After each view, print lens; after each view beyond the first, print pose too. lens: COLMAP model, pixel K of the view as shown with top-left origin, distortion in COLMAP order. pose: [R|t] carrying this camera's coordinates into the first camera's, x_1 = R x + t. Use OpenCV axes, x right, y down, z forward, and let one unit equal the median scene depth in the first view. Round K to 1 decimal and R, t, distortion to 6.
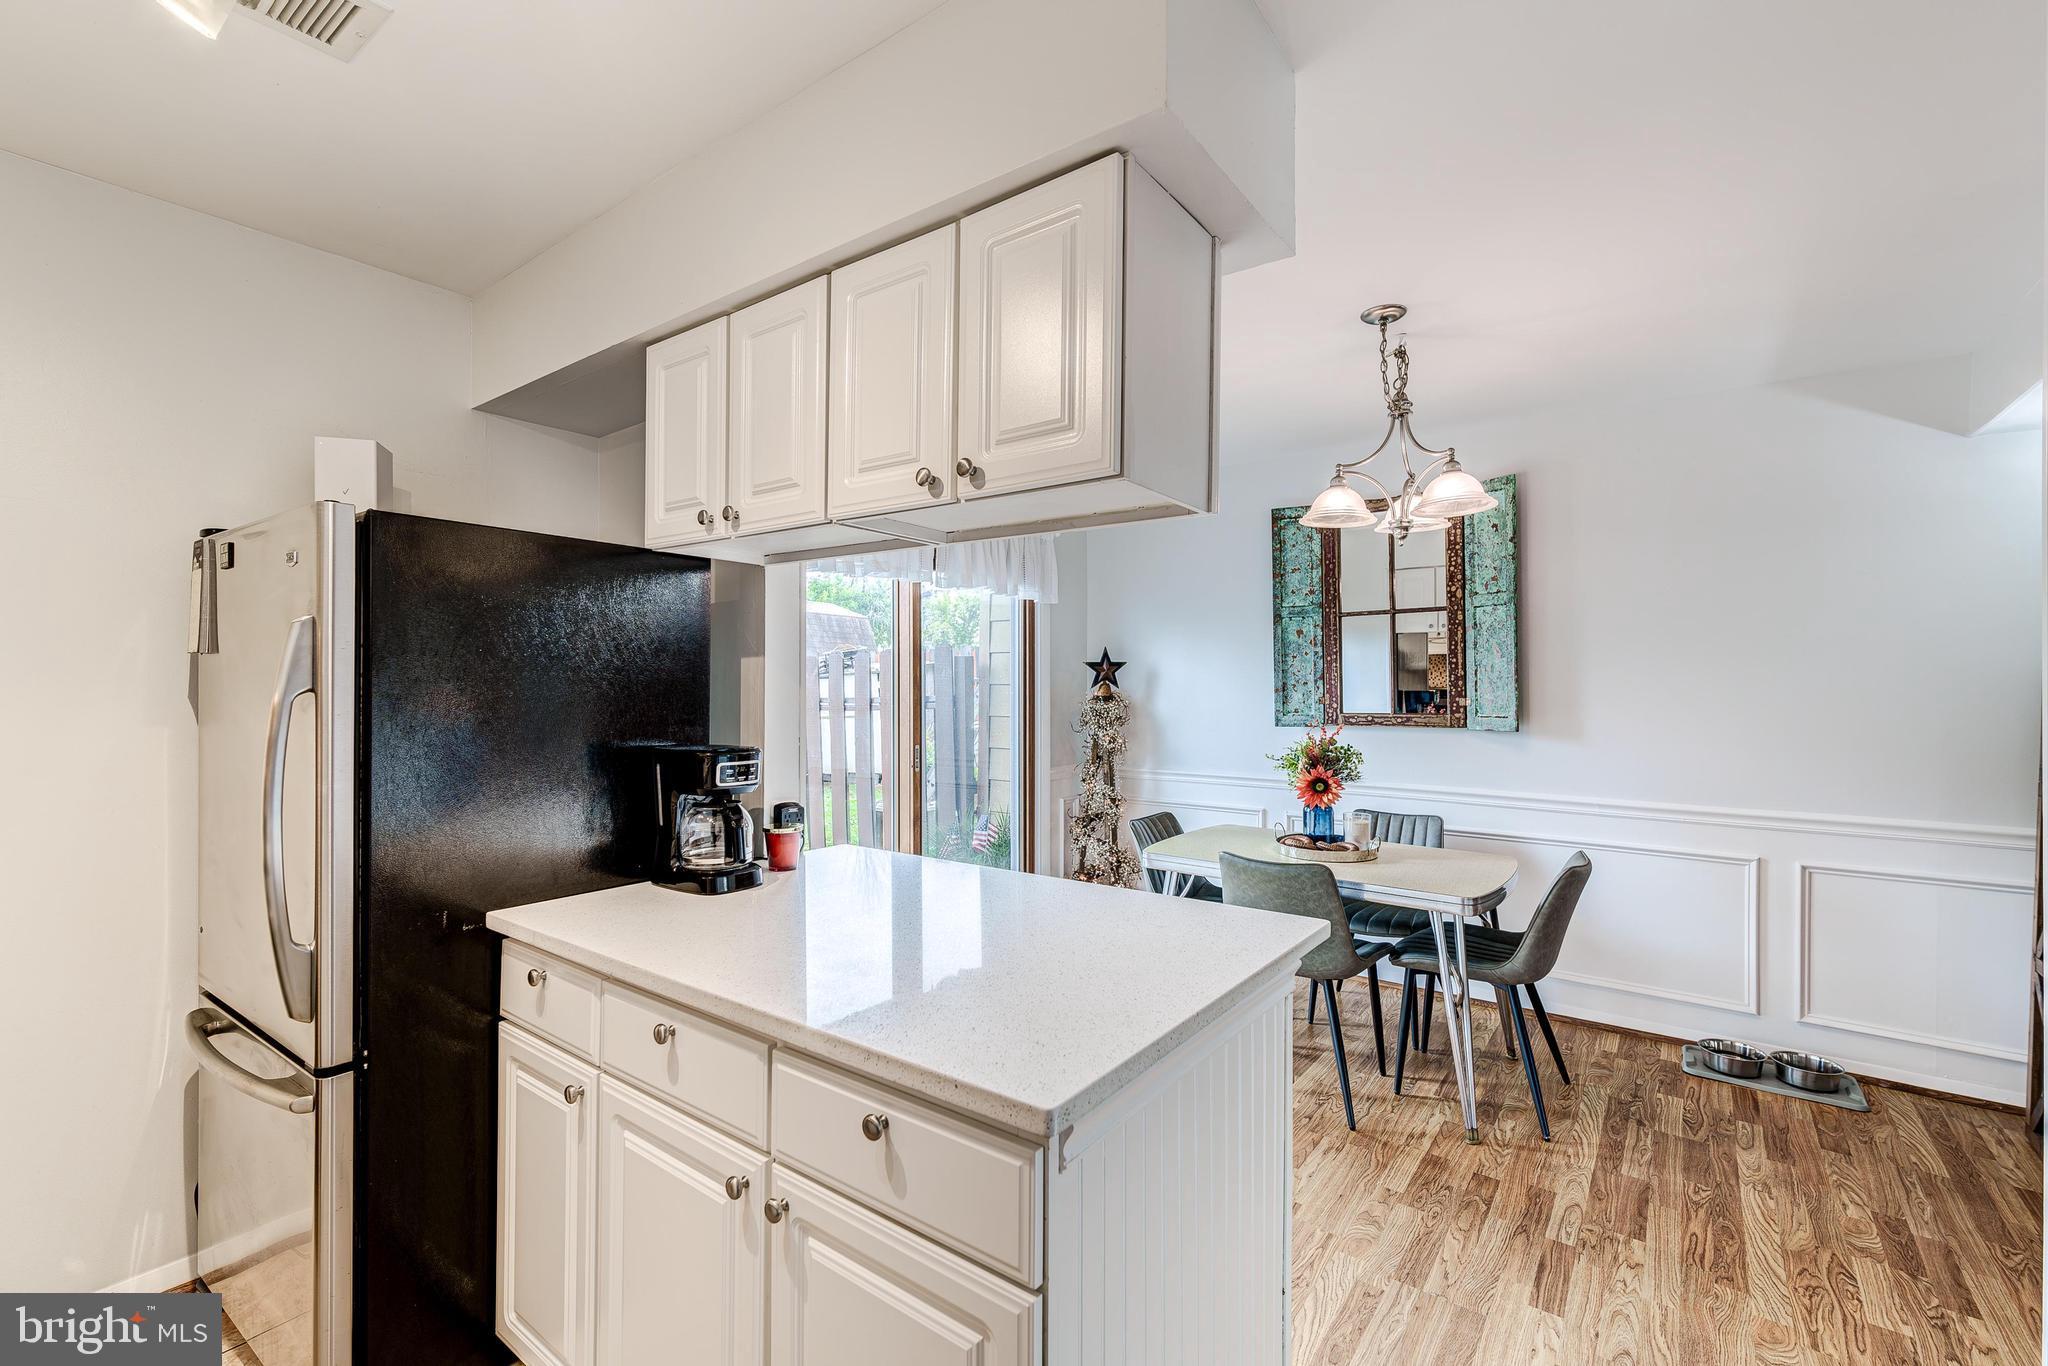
lens RADIAL K [[885.5, 0, 1018.8], [0, 885.5, 689.1], [0, 0, 1]] dist [0.003600, 0.000747]
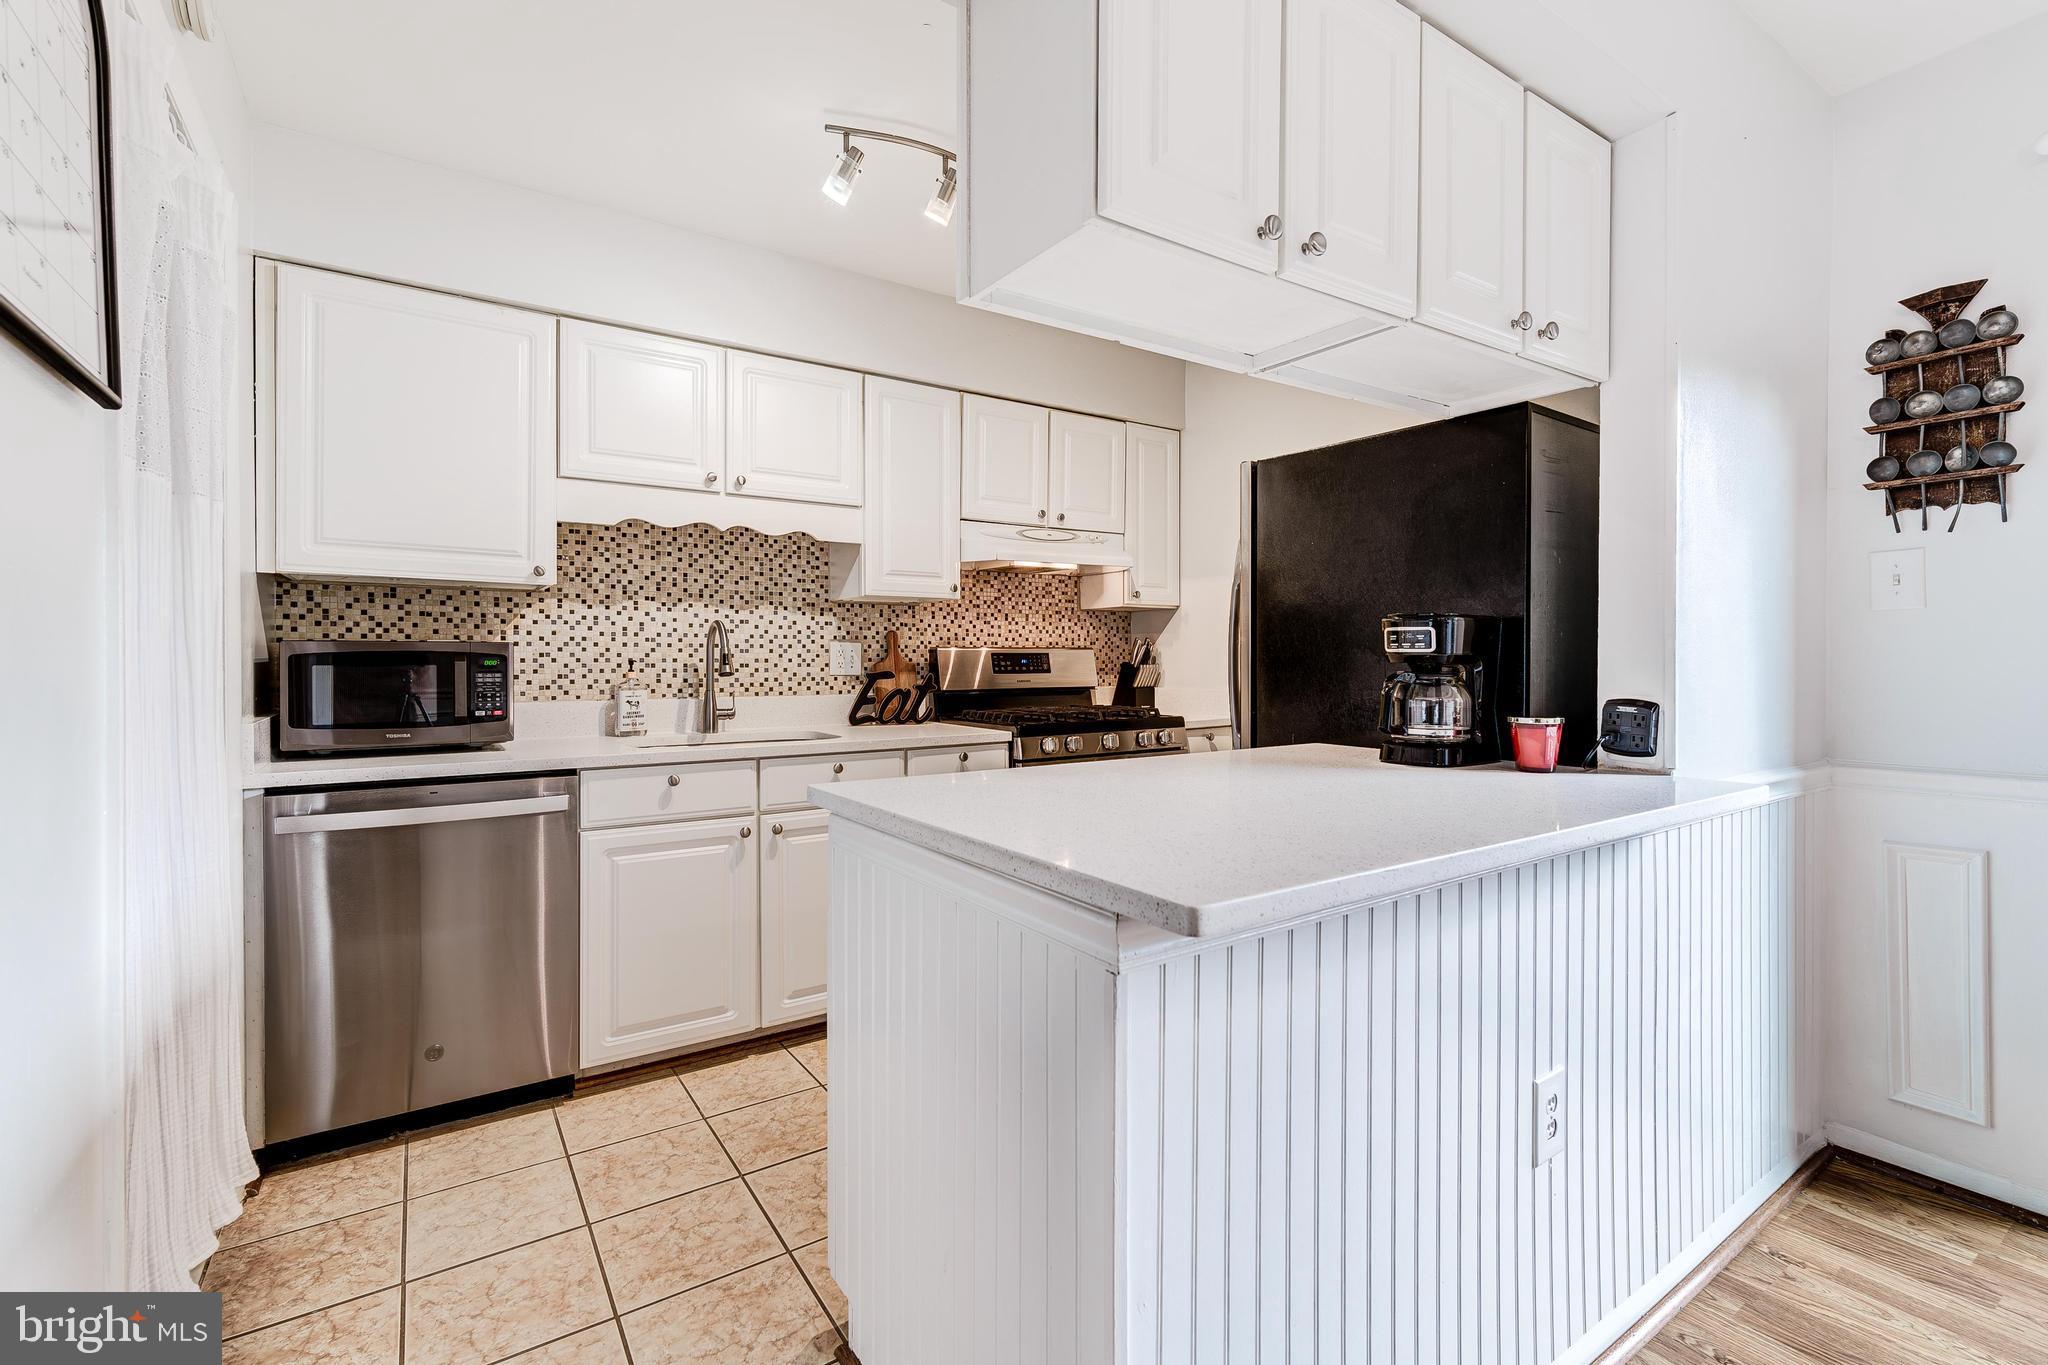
lens RADIAL K [[901.2, 0, 1023.6], [0, 901.2, 682.1], [0, 0, 1]] dist [0.006304, -0.000087]
pose [[-0.348498, 0.022828, -0.937031, 0.741145], [-0.003752, 0.999661, 0.025749, 0.120245], [0.937302, 0.012489, -0.348295, 0.982981]]
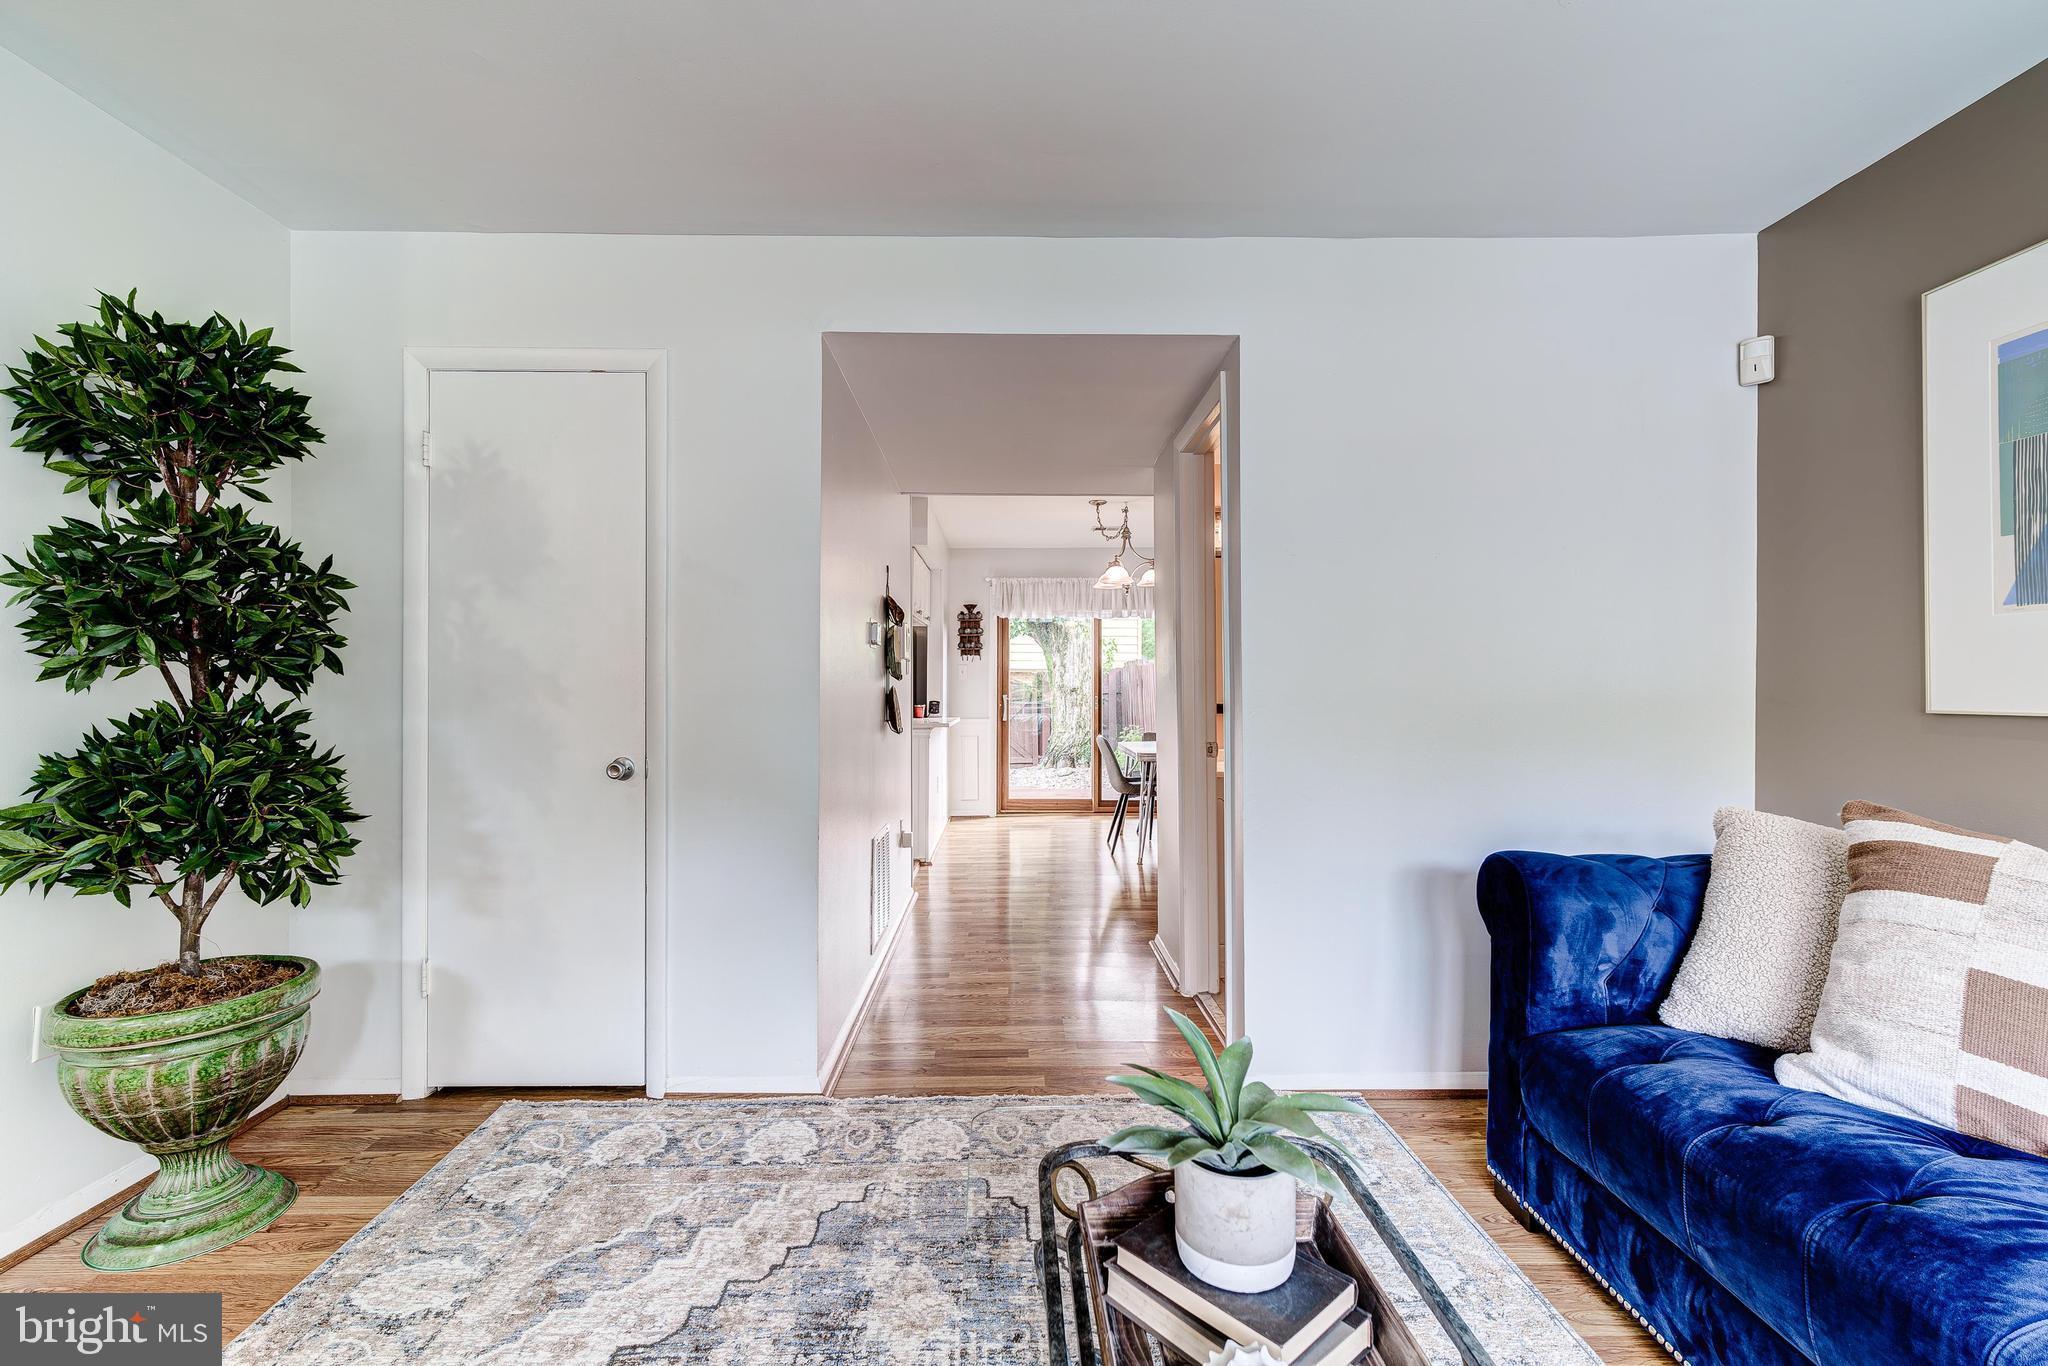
lens RADIAL K [[885.5, 0, 1028.0], [0, 885.5, 686.9], [0, 0, 1]] dist [0.003600, 0.000747]
pose [[0.602562, -0.002711, -0.798067, 2.972677], [-0.006144, 0.999949, -0.008036, 0.128140], [0.798048, 0.009745, 0.602515, -0.746250]]
